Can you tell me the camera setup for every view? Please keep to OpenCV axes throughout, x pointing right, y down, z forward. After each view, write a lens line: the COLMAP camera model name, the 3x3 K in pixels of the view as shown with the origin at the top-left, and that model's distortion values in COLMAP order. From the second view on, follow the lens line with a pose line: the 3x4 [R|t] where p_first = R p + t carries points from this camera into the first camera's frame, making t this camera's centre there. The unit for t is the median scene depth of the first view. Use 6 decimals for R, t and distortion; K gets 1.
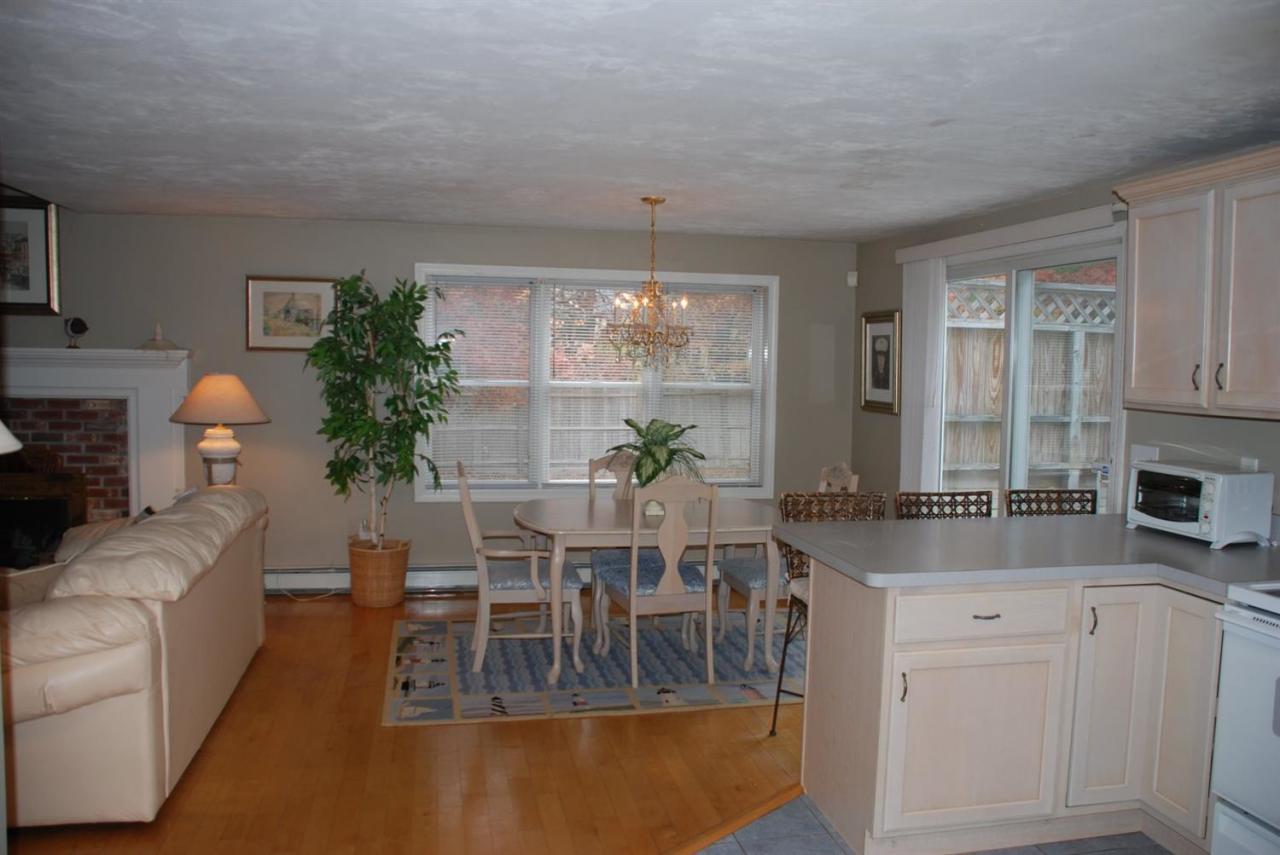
lens RADIAL K [[1094.9, 0, 618.2], [0, 1094.9, 454.1], [0, 0, 1]] dist [-0.041783, 0.022296]
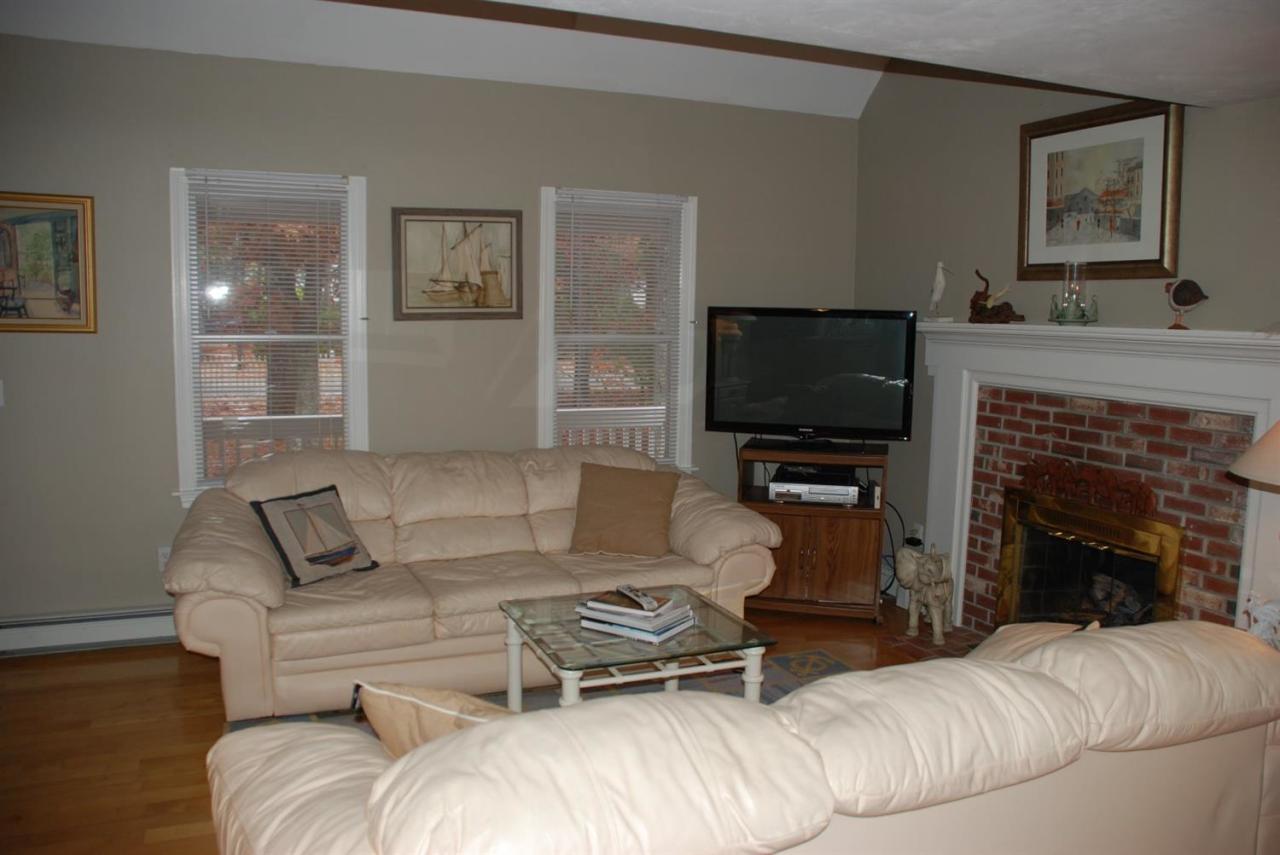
lens RADIAL K [[1021.9, 0, 630.6], [0, 1021.9, 433.8], [0, 0, 1]] dist [-0.097862, 0.041252]
pose [[0.233876, 0.105059, -0.966574, -0.013686], [-0.097923, 0.991635, 0.084089, -0.053486], [0.967323, 0.074983, 0.242207, 0.546179]]
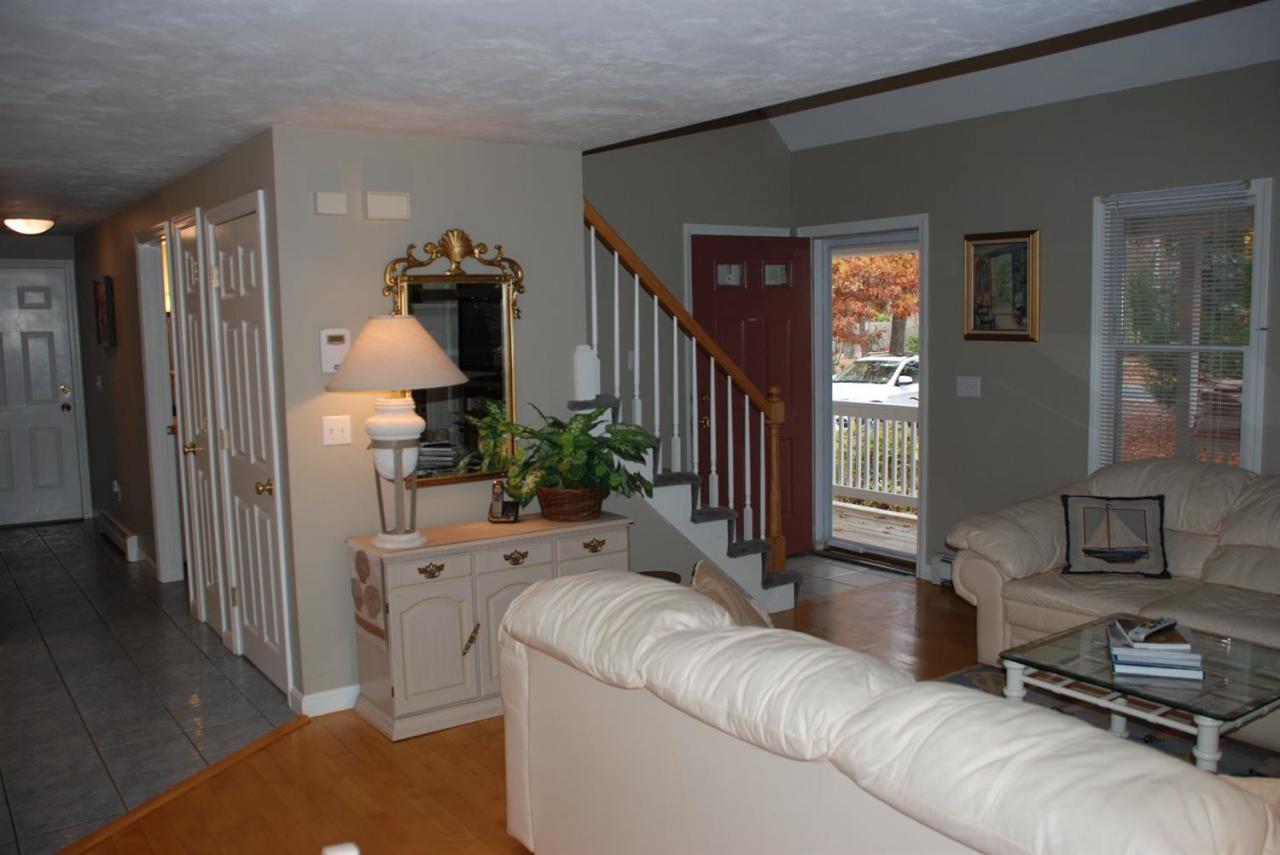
lens RADIAL K [[1094.9, 0, 664.6], [0, 1094.9, 442.0], [0, 0, 1]] dist [-0.041783, 0.022296]
pose [[-0.890751, 0.045958, -0.452162, -0.076327], [-0.040909, 0.982728, 0.180475, -0.097428], [0.452647, 0.179256, -0.873486, 1.014475]]
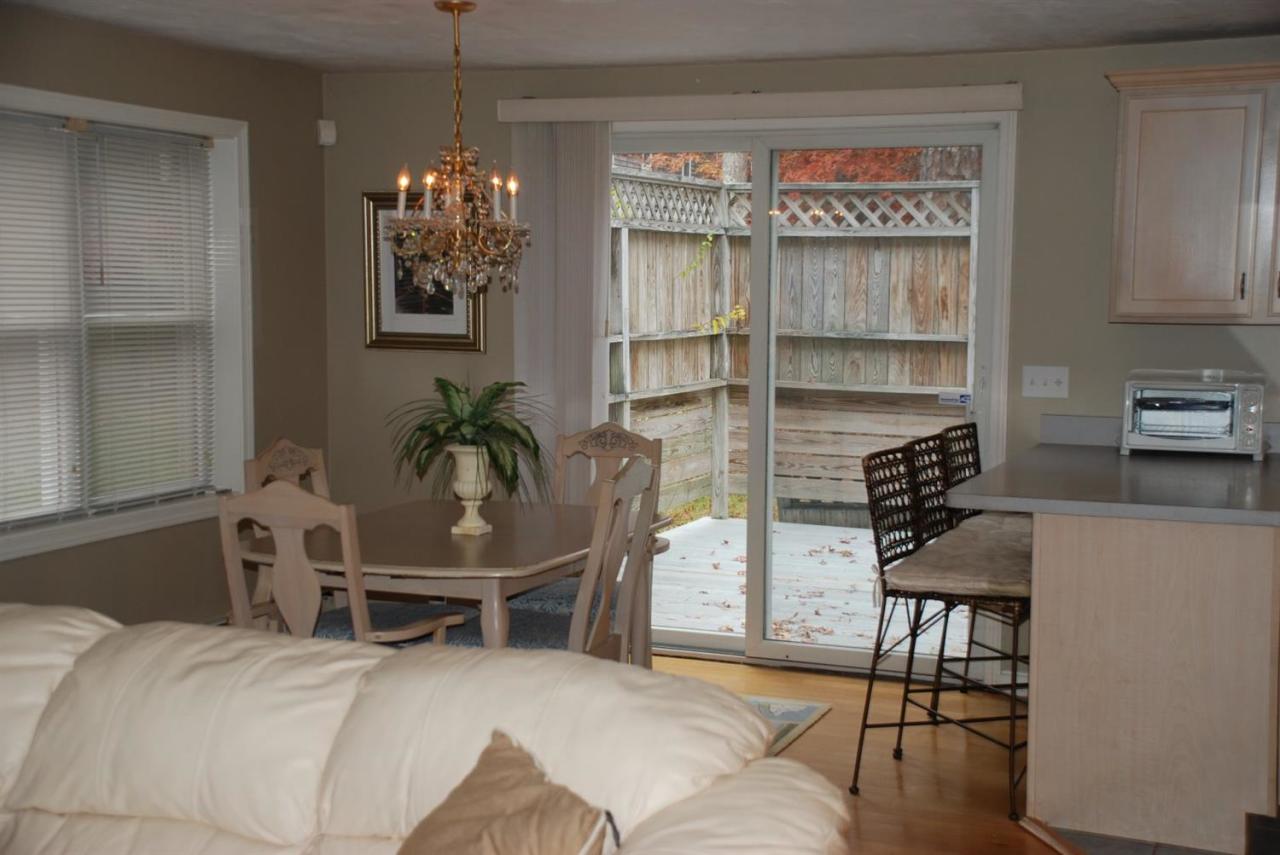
lens RADIAL K [[1792.6, 0, 640.1], [0, 1792.6, 430.1], [0, 0, 1]] dist [0.194699, 0.000000]
pose [[0.508336, -0.089733, 0.856471, -0.638478], [0.074743, 0.995401, 0.059927, -0.045499], [-0.857909, 0.033552, 0.512705, 0.355268]]
